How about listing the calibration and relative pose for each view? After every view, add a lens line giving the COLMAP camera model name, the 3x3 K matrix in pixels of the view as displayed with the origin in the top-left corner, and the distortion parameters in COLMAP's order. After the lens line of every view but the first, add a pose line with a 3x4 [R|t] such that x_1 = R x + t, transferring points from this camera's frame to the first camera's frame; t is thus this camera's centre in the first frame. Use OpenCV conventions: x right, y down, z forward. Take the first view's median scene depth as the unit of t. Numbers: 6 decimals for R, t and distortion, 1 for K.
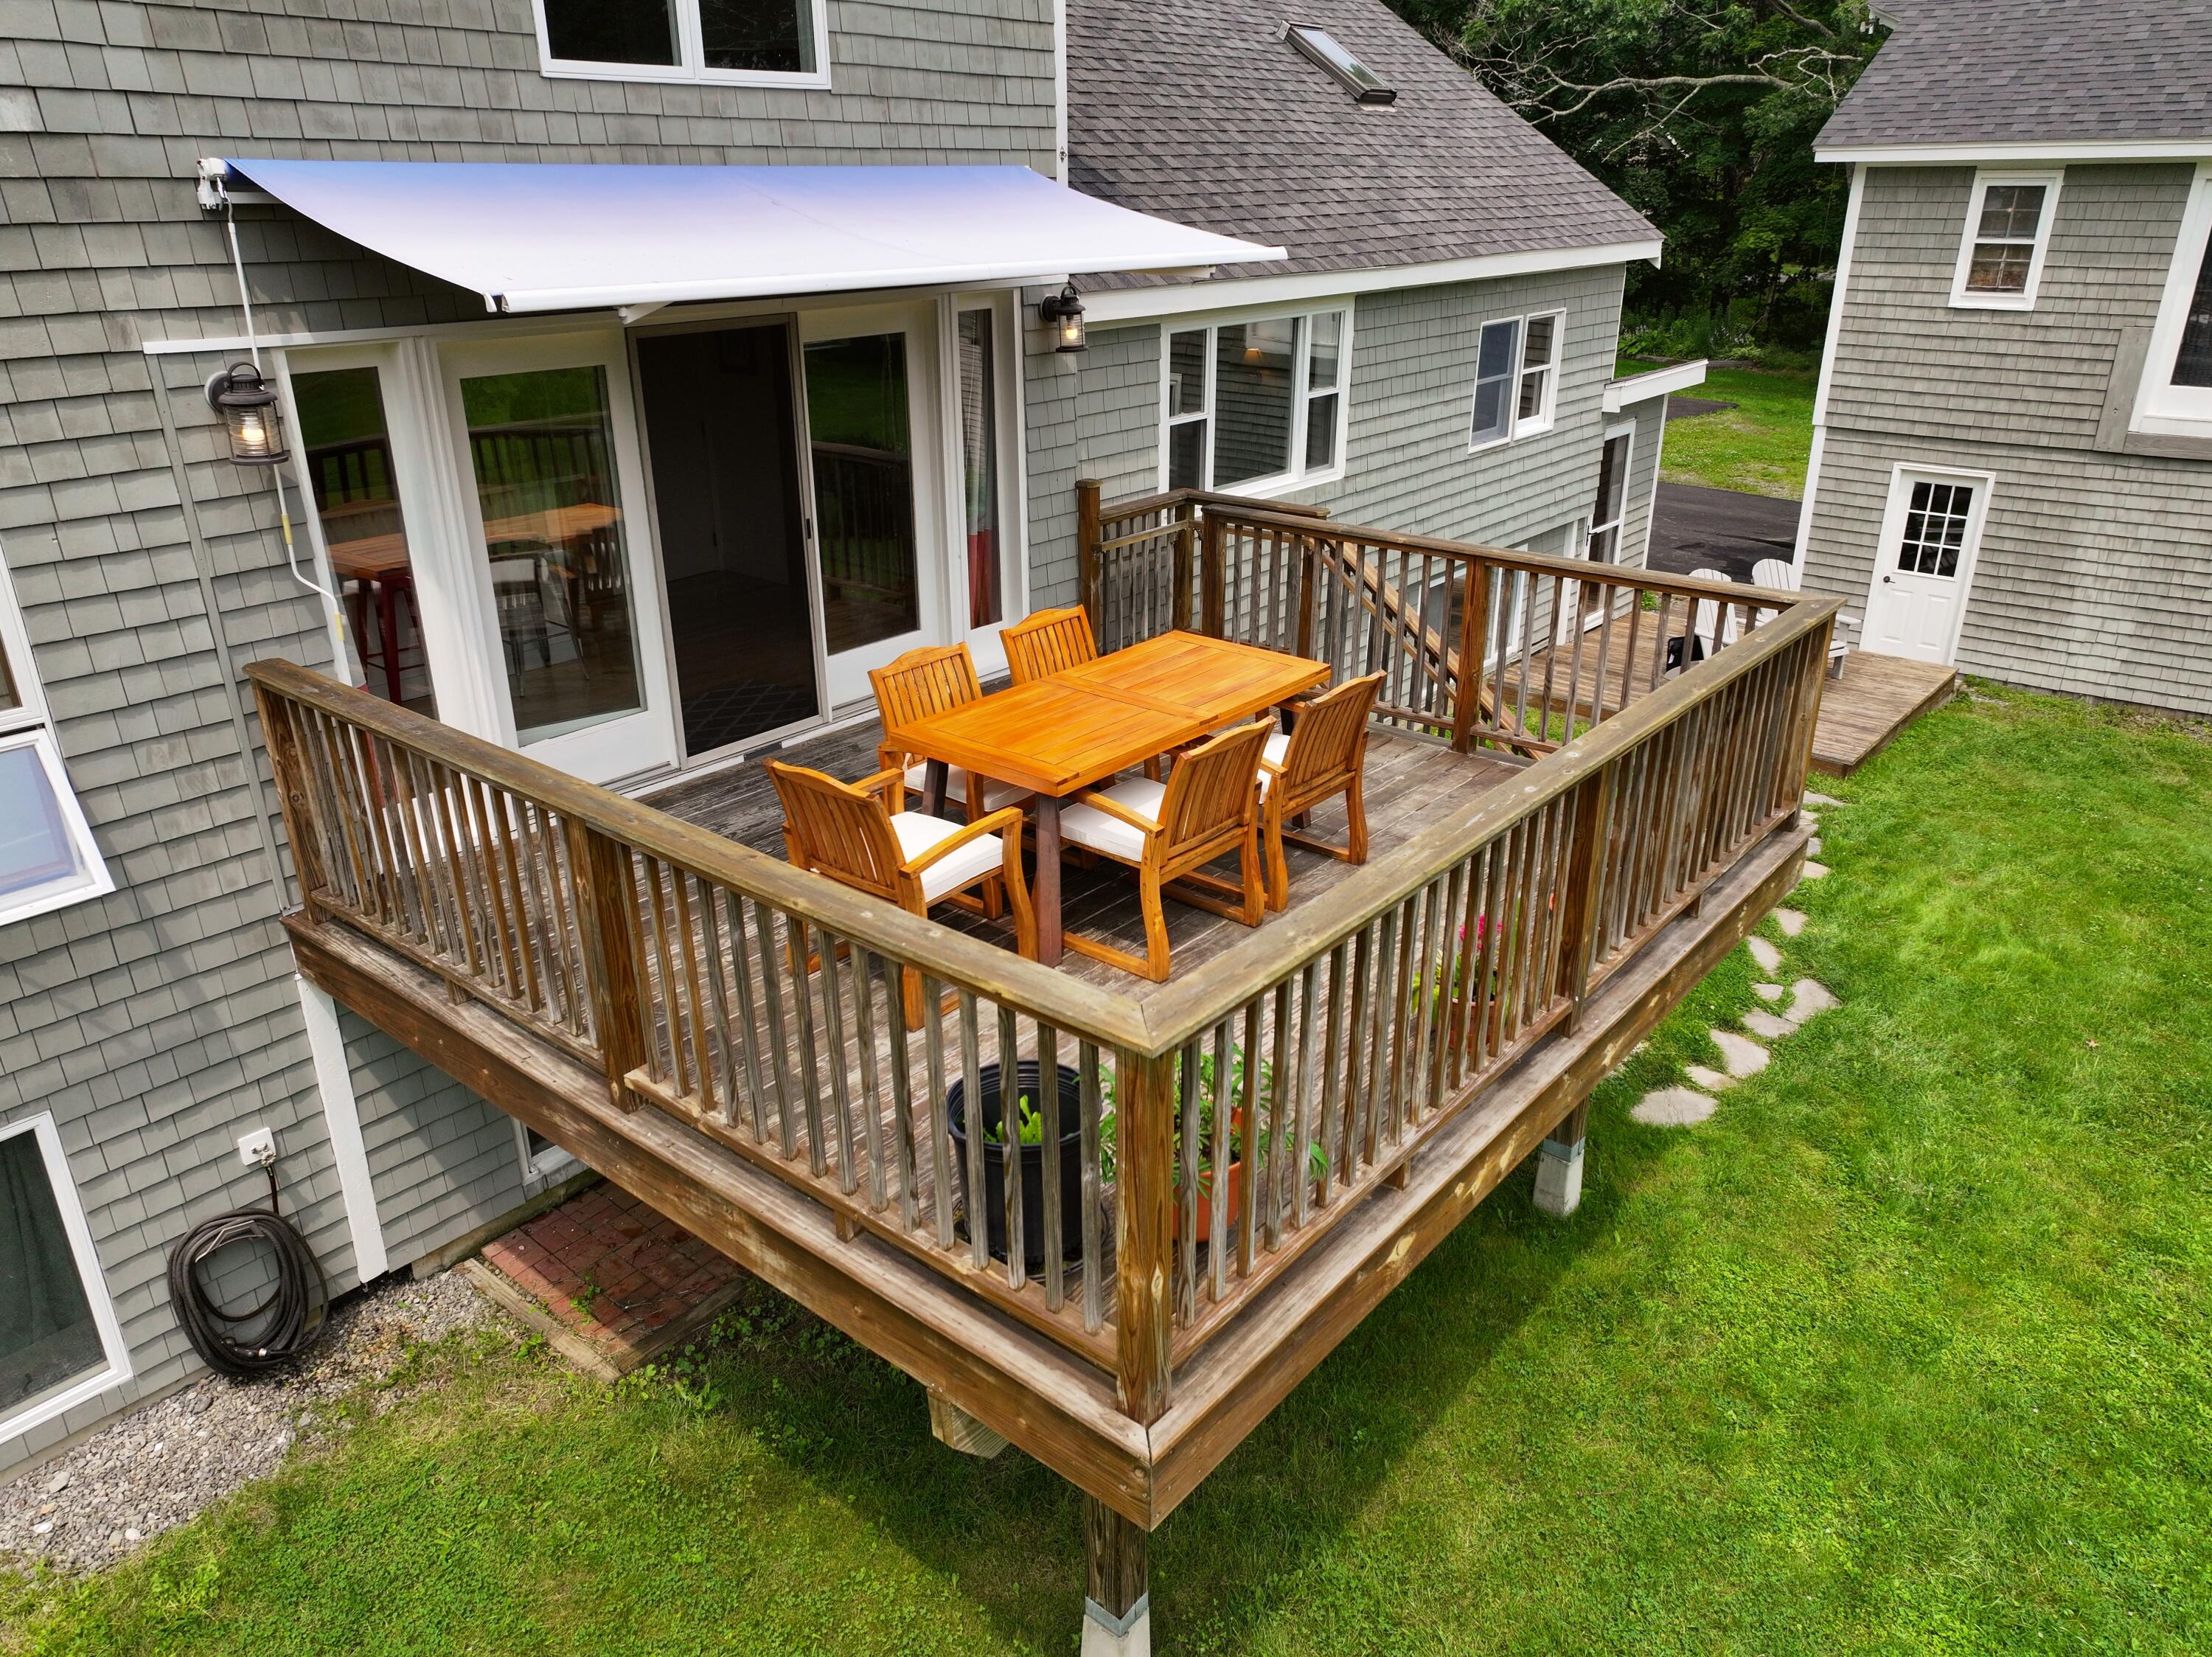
lens RADIAL K [[1556.6, 0, 1106.0], [0, 1556.6, 828.5], [0, 0, 1]] dist [0.002793, -0.000958]
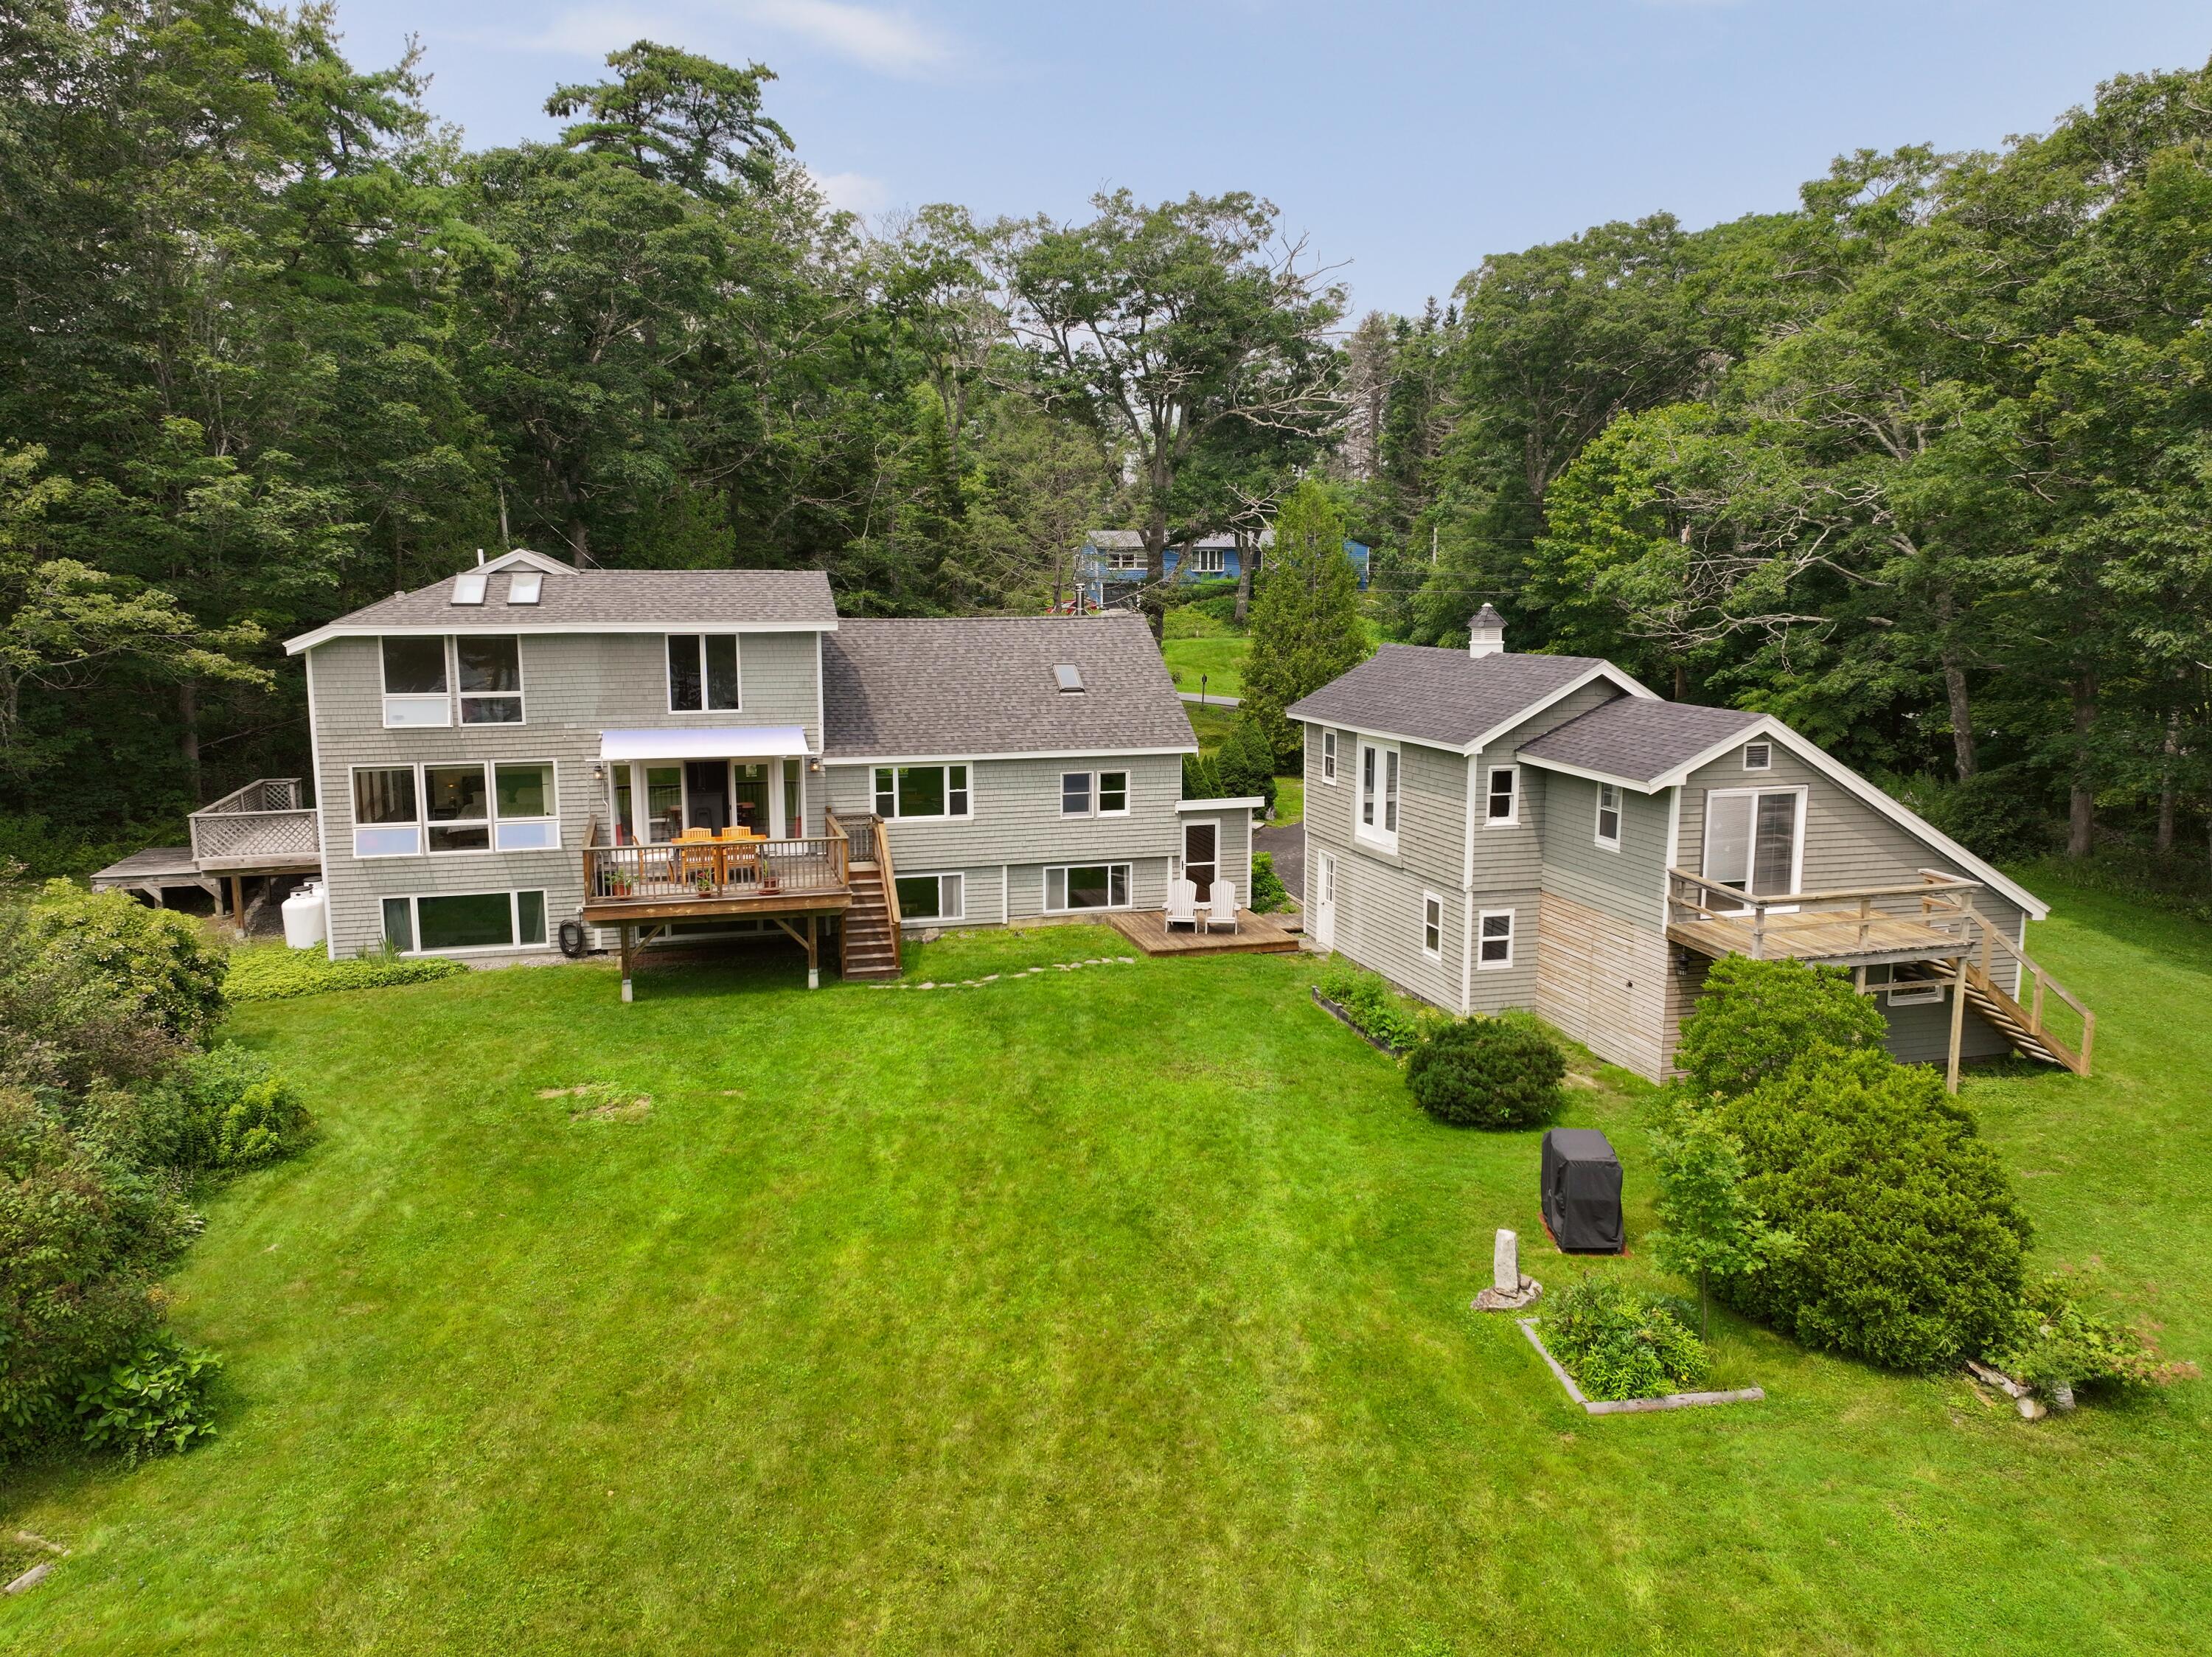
lens RADIAL K [[1556.6, 0, 1106.0], [0, 1556.6, 828.5], [0, 0, 1]] dist [0.002793, -0.000958]
pose [[0.823027, 0.090376, -0.560766, 2.744460], [-0.223904, 0.958940, -0.174074, 0.334675], [0.522009, 0.268825, 0.809469, -1.698146]]
